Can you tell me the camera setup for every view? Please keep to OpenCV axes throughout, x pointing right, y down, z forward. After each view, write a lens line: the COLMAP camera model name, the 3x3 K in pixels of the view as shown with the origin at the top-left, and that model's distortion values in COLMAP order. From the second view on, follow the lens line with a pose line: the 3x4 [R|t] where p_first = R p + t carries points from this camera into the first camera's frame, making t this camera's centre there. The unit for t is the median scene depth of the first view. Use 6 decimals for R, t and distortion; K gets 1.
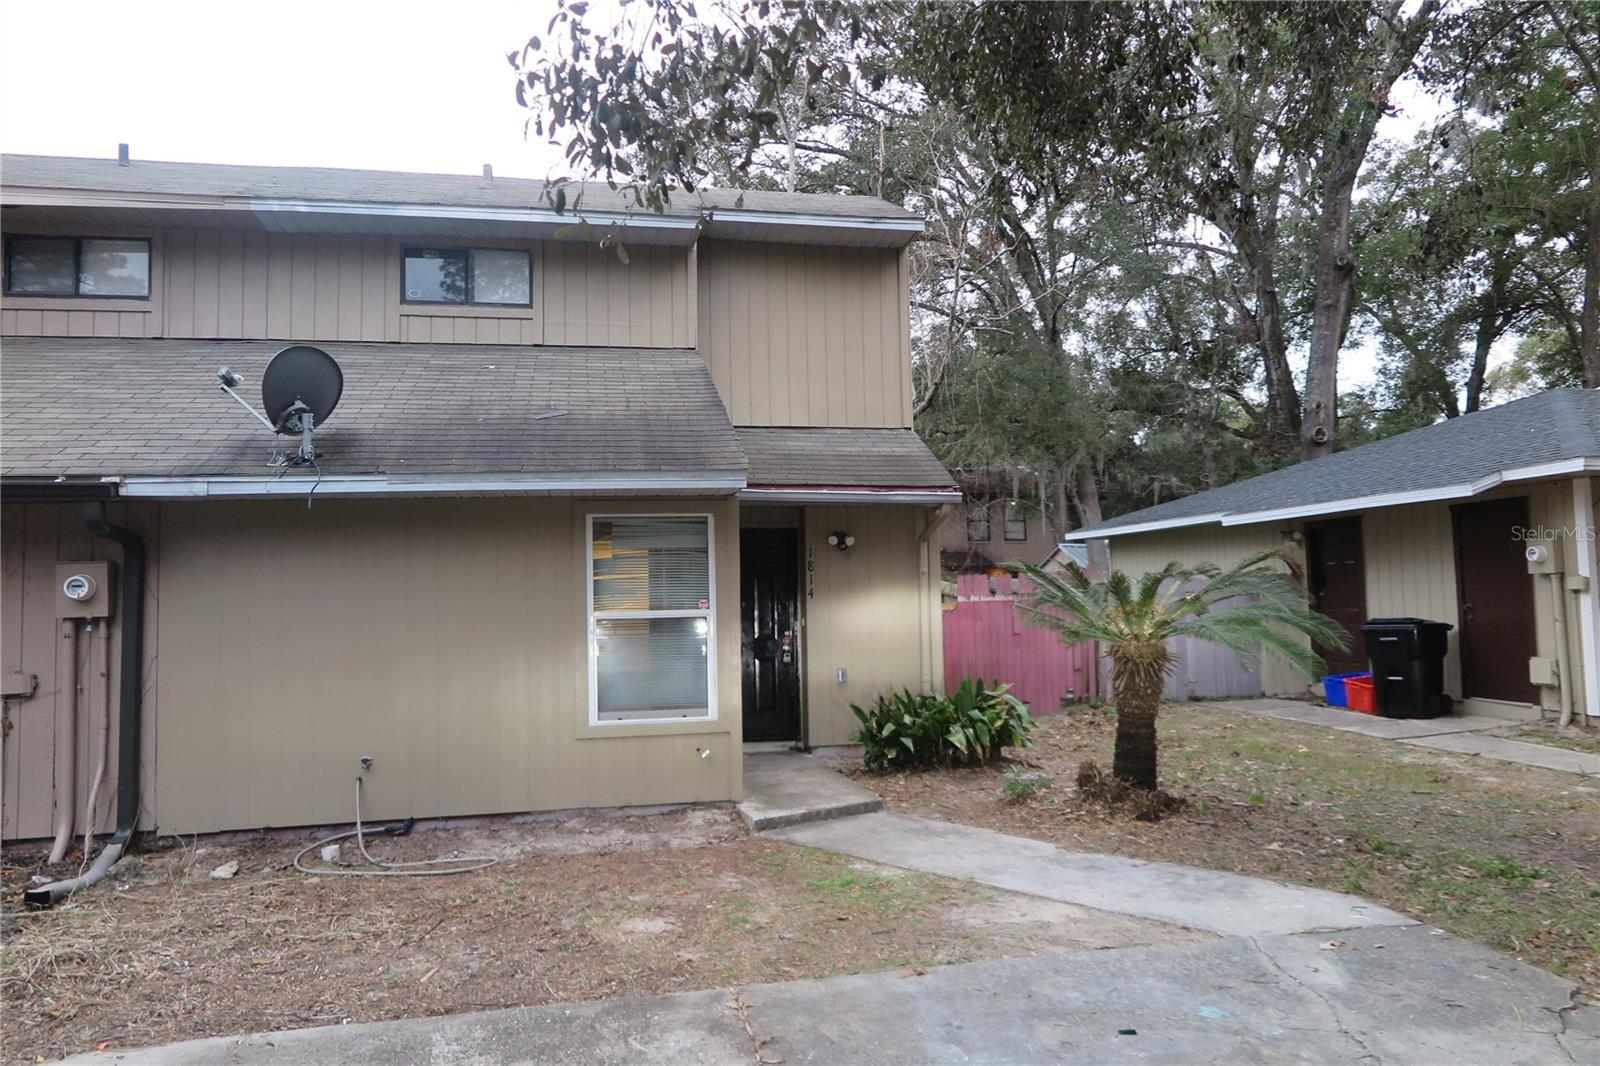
lens RADIAL K [[1102.4, 0, 802.2], [0, 1102.4, 532.2], [0, 0, 1]] dist [0.006361, 0.003688]
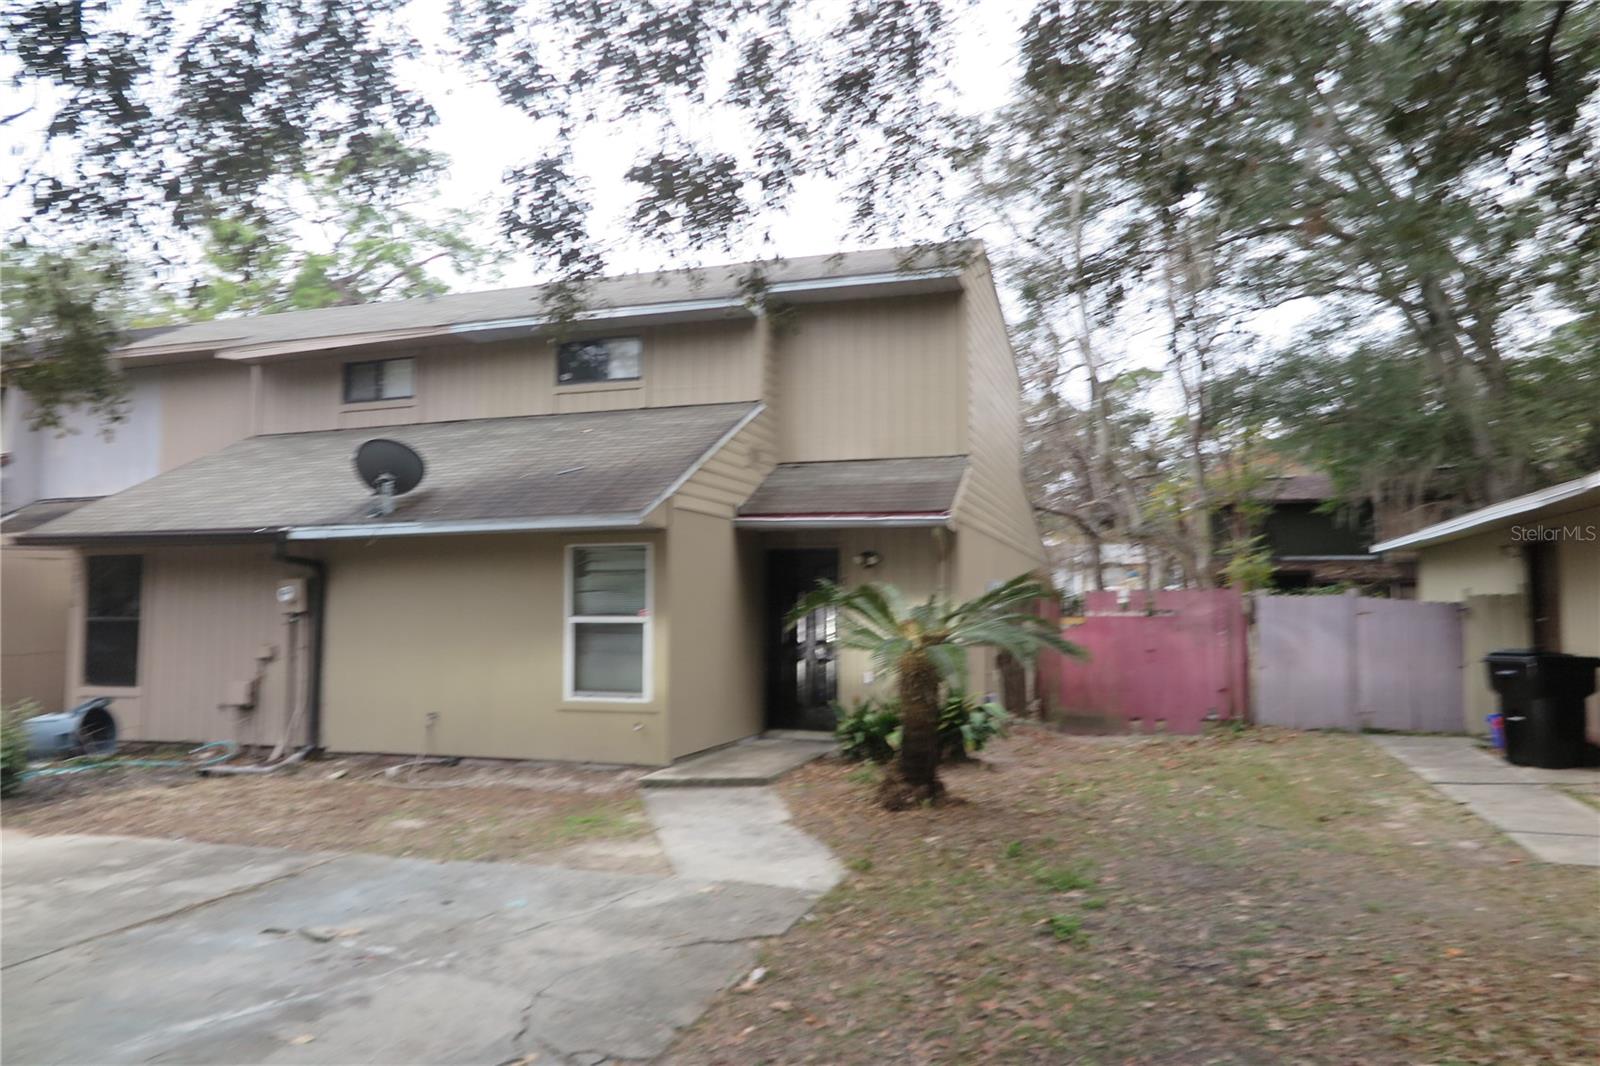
lens RADIAL K [[1102.4, 0, 792.2], [0, 1102.4, 531.6], [0, 0, 1]] dist [0.006361, 0.003688]
pose [[0.869264, -0.013123, -0.494173, 0.764446], [0.011475, 0.999914, -0.006368, -0.022305], [0.494214, -0.000135, 0.869340, -0.045429]]
